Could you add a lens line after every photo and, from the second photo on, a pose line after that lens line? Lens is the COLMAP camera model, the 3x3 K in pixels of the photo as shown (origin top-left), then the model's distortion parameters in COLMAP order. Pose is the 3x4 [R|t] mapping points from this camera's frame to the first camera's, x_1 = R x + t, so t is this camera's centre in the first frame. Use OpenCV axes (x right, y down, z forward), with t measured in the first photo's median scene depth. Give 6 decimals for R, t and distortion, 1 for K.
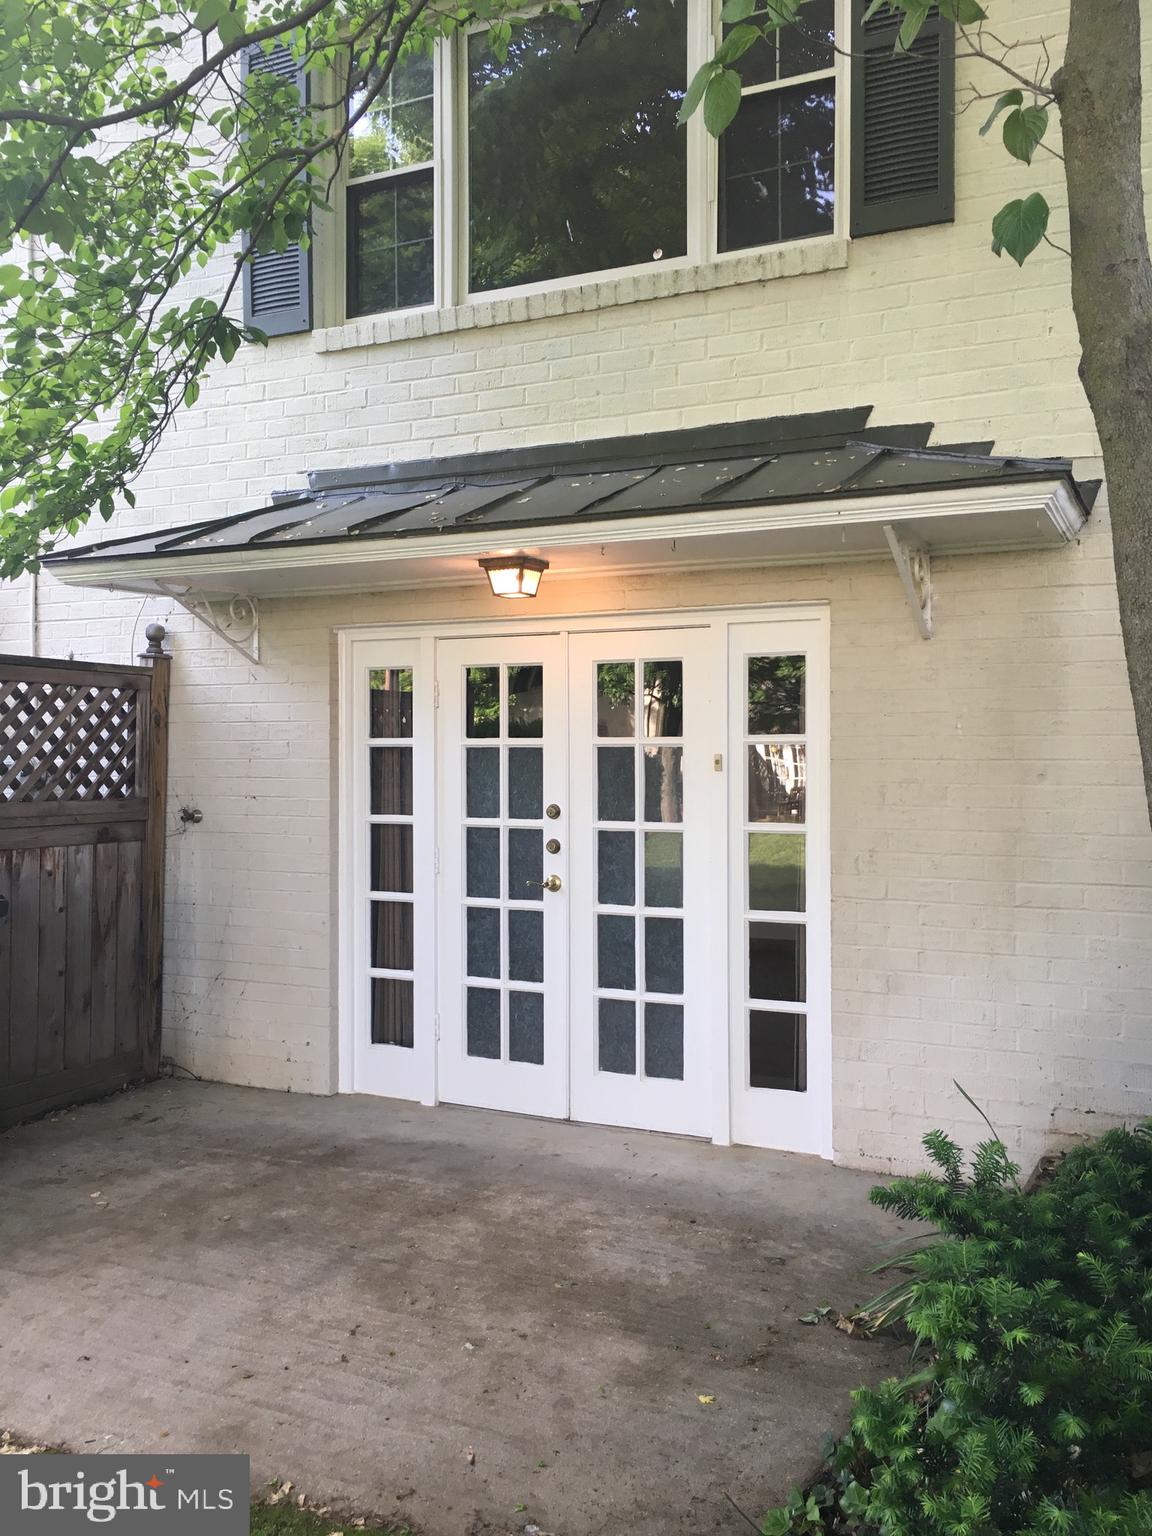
lens RADIAL K [[1299.1, 0, 575.9], [0, 1299.1, 764.6], [0, 0, 1]] dist [0.053183, -0.066318]
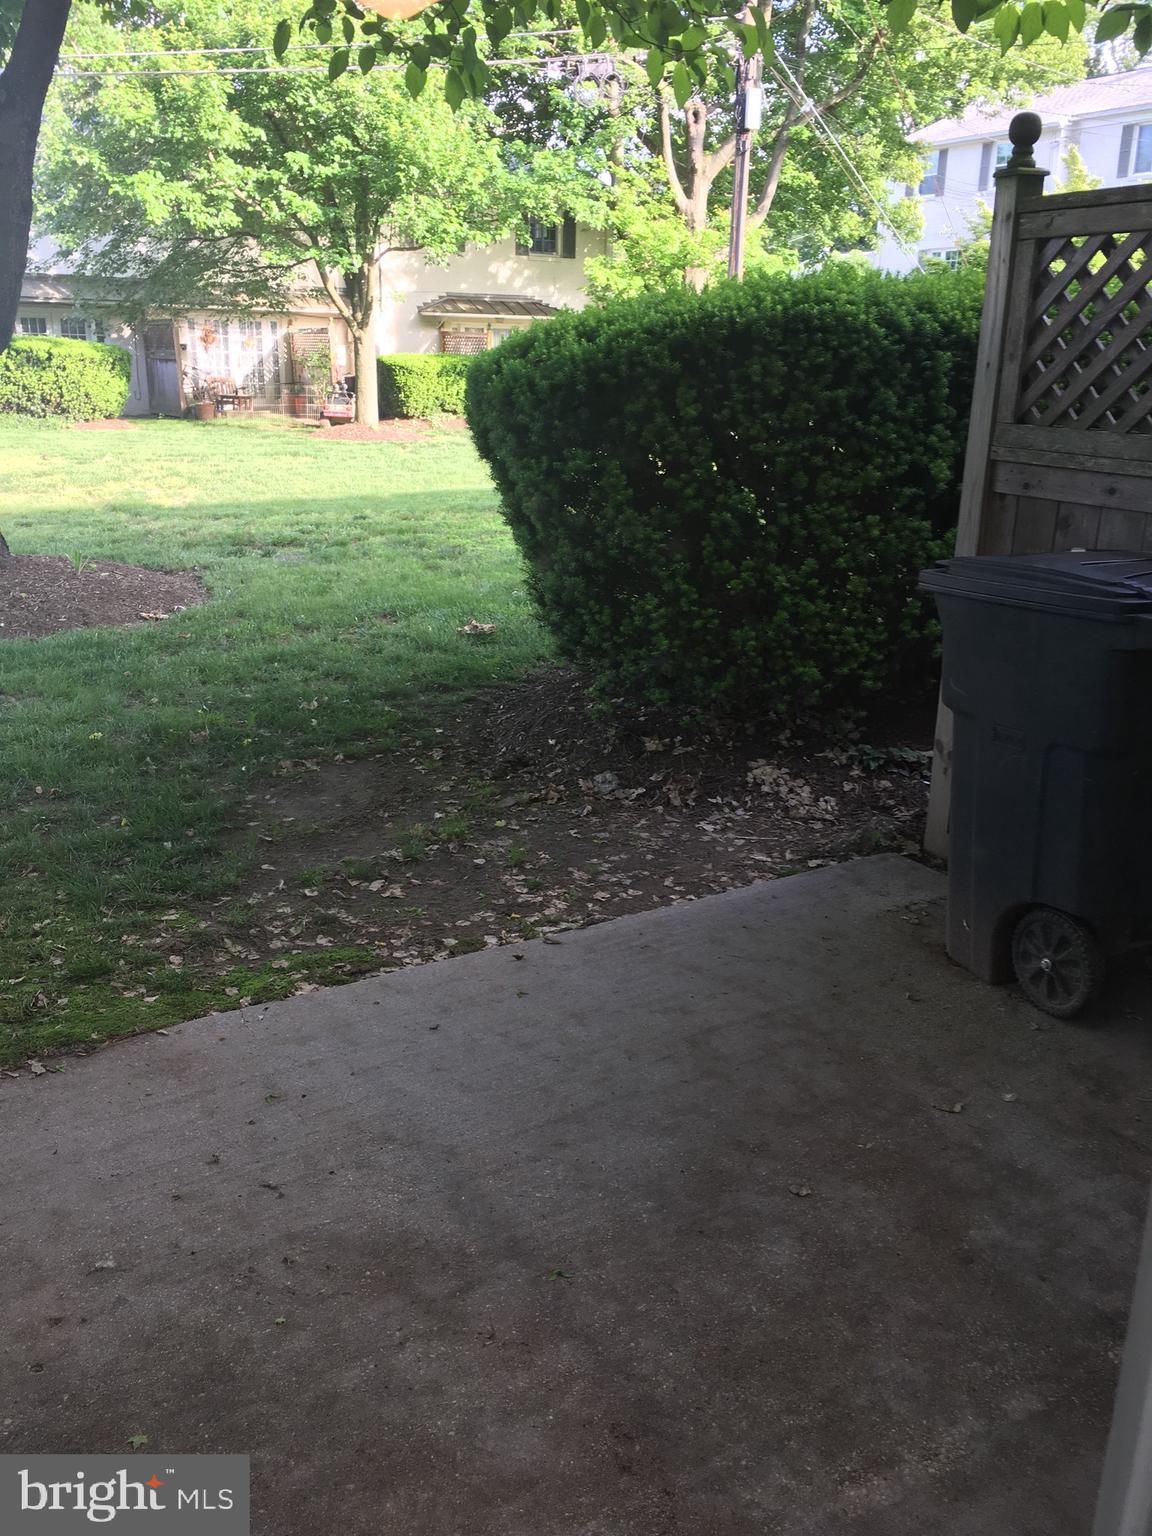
lens RADIAL K [[1299.1, 0, 574.9], [0, 1299.1, 766.9], [0, 0, 1]] dist [0.053183, -0.066318]
pose [[-0.548227, 0.249735, -0.798173, 0.223605], [-0.023115, 0.949487, 0.312954, -0.014011], [0.836010, 0.190020, -0.514761, 1.284124]]
